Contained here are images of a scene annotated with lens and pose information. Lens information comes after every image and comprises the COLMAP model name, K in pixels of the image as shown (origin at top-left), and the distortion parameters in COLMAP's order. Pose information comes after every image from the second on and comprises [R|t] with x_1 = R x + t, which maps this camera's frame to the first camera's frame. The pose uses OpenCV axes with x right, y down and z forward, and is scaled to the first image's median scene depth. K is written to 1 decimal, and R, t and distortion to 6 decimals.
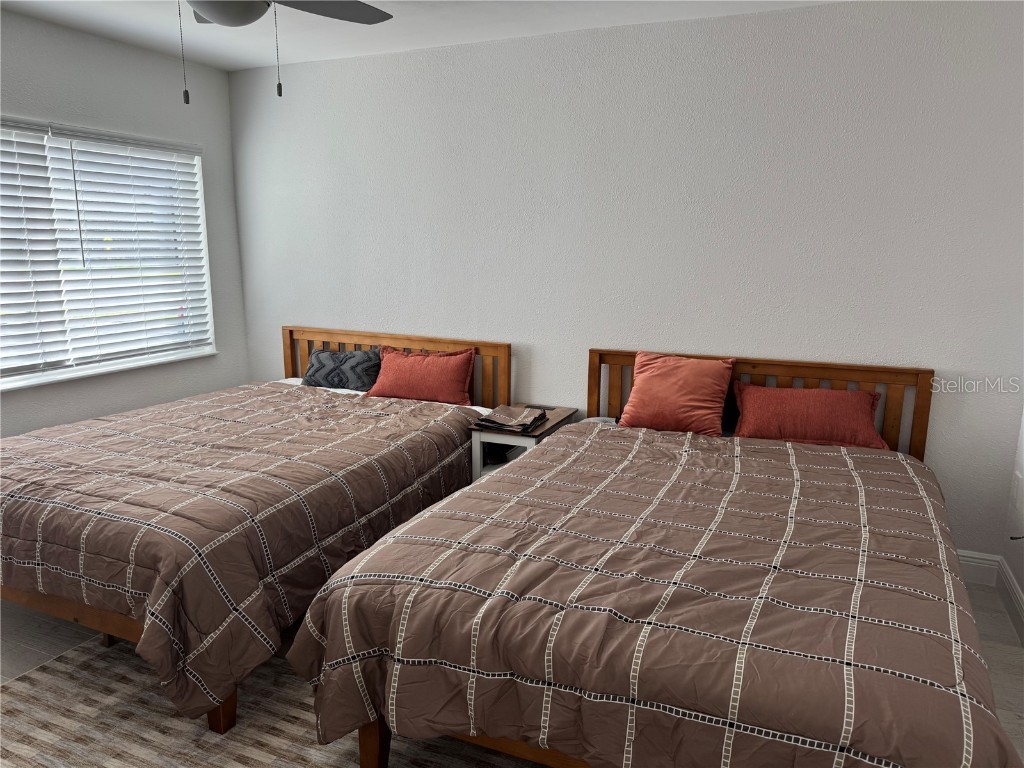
lens RADIAL K [[712.2, 0, 514.7], [0, 712.2, 383.7], [0, 0, 1]] dist [-0.003616, -0.004500]
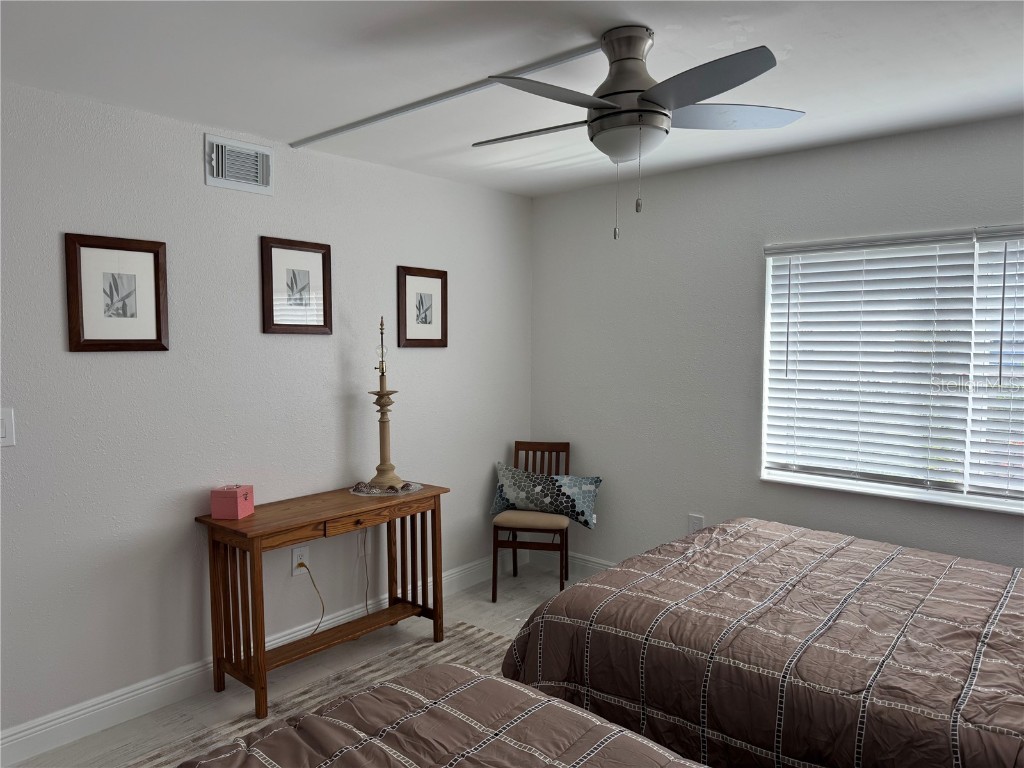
lens RADIAL K [[712.2, 0, 512.6], [0, 712.2, 387.9], [0, 0, 1]] dist [-0.003616, -0.004500]
pose [[-0.287027, 0.054478, -0.956372, 0.482980], [-0.194736, 0.974216, 0.113939, -0.181610], [0.937920, 0.218943, -0.269017, 0.861554]]
